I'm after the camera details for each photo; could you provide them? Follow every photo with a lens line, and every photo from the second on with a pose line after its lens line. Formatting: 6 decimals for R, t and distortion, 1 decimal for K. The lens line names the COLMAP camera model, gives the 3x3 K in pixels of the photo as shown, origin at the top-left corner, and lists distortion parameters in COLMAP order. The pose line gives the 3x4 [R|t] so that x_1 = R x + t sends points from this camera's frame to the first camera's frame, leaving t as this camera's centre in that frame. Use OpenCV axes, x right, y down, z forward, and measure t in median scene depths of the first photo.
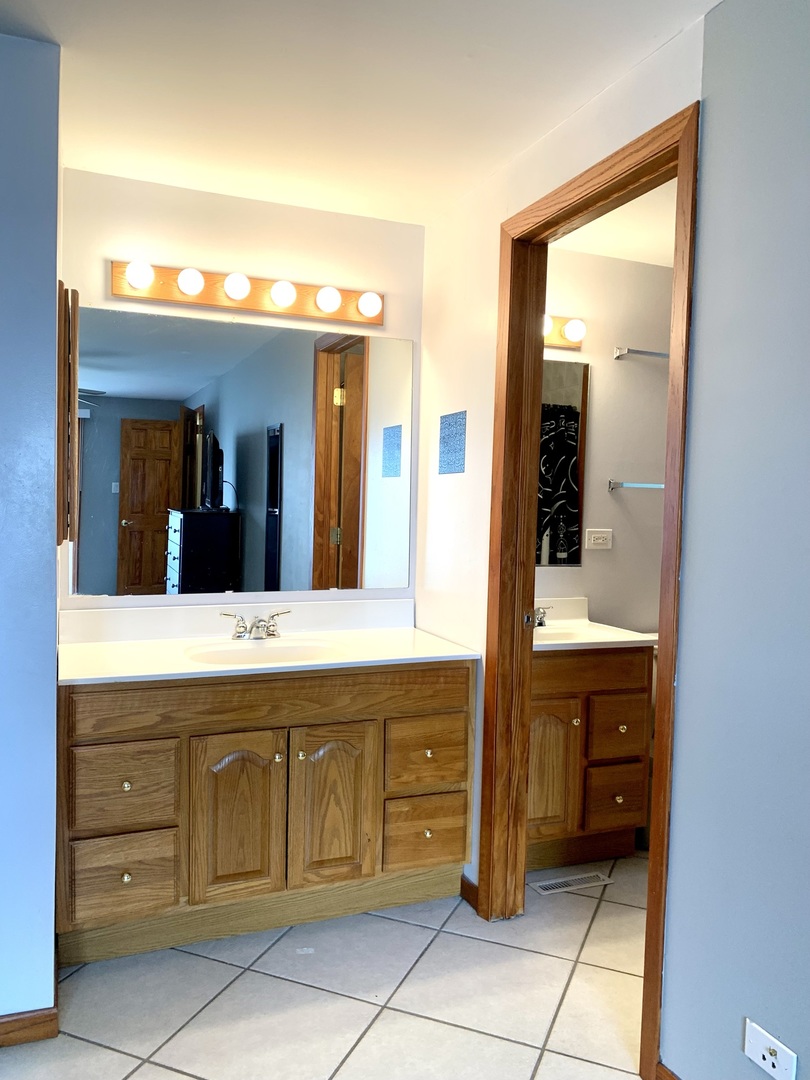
lens RADIAL K [[827.2, 0, 404.4], [0, 827.2, 541.2], [0, 0, 1]] dist [0.047490, -0.008815]
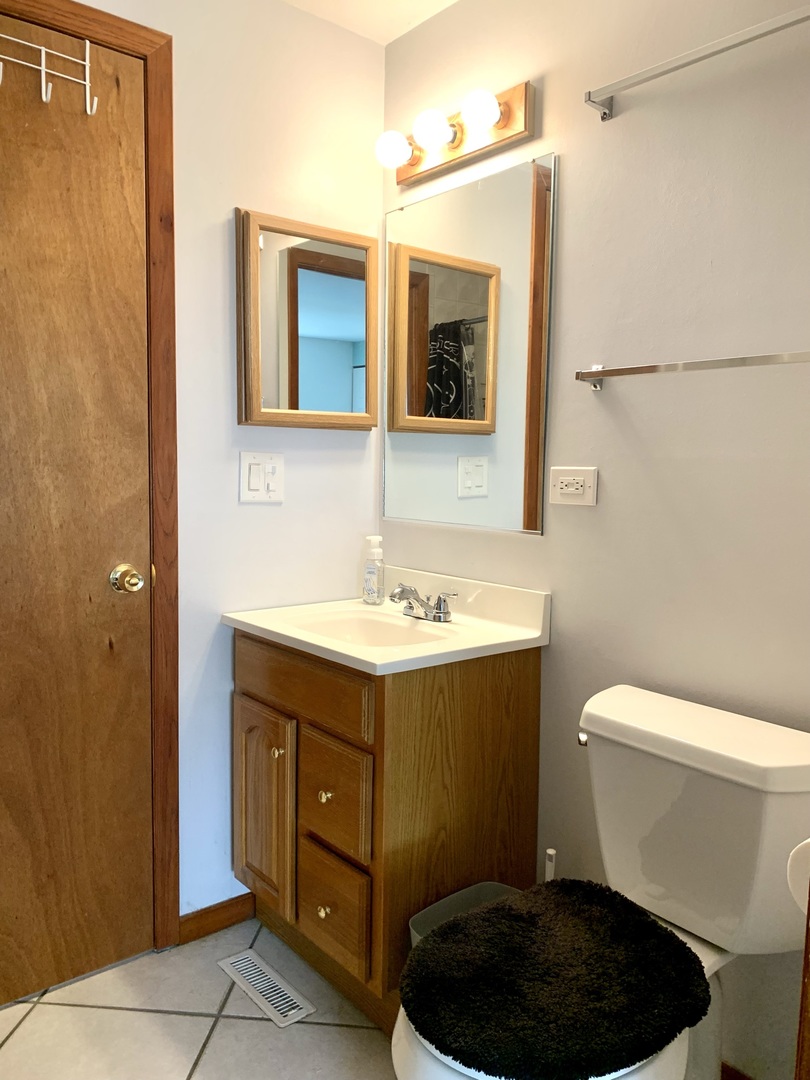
lens RADIAL K [[827.2, 0, 404.5], [0, 827.2, 541.5], [0, 0, 1]] dist [0.047490, -0.008815]
pose [[0.301158, 0.065409, -0.951328, 0.824718], [-0.042756, 0.997568, 0.055053, 0.009717], [0.952615, 0.024096, 0.303222, 0.863074]]
